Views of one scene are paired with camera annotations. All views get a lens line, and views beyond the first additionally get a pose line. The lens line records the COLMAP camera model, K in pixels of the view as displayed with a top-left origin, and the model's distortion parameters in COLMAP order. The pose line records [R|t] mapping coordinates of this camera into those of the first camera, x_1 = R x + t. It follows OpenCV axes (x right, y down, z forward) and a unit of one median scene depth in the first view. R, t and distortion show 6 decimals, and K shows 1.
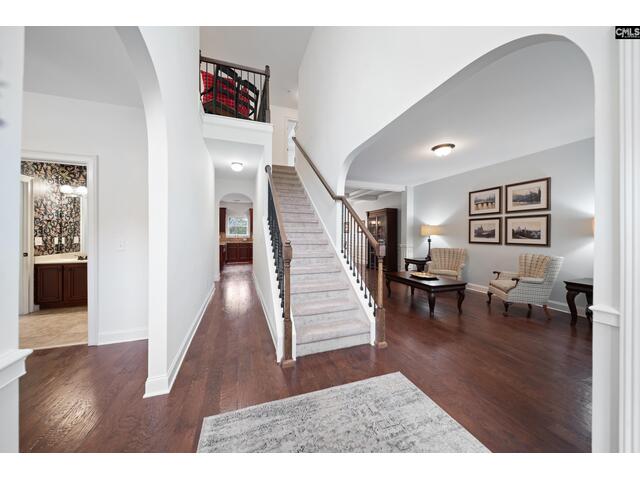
lens RADIAL K [[224.2, 0, 322.6], [0, 224.2, 239.5], [0, 0, 1]] dist [-0.000792, -0.000085]
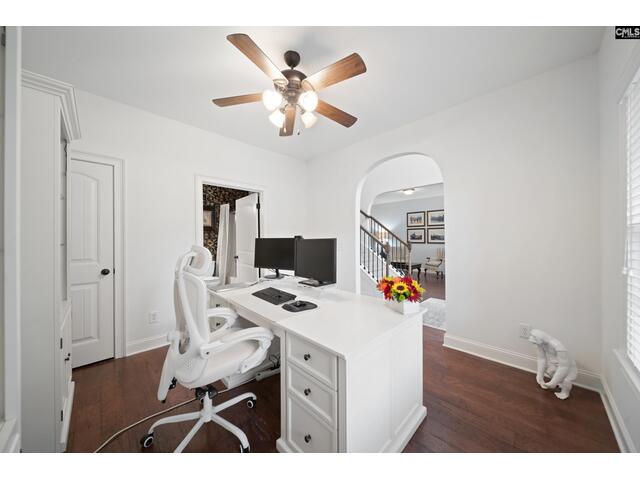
lens RADIAL K [[224.2, 0, 322.6], [0, 224.2, 239.5], [0, 0, 1]] dist [-0.000792, -0.000085]
pose [[0.897719, -0.010722, 0.440438, -0.750538], [0.017419, 0.999786, -0.011166, -0.002813], [-0.440224, 0.017696, 0.897714, -0.263905]]
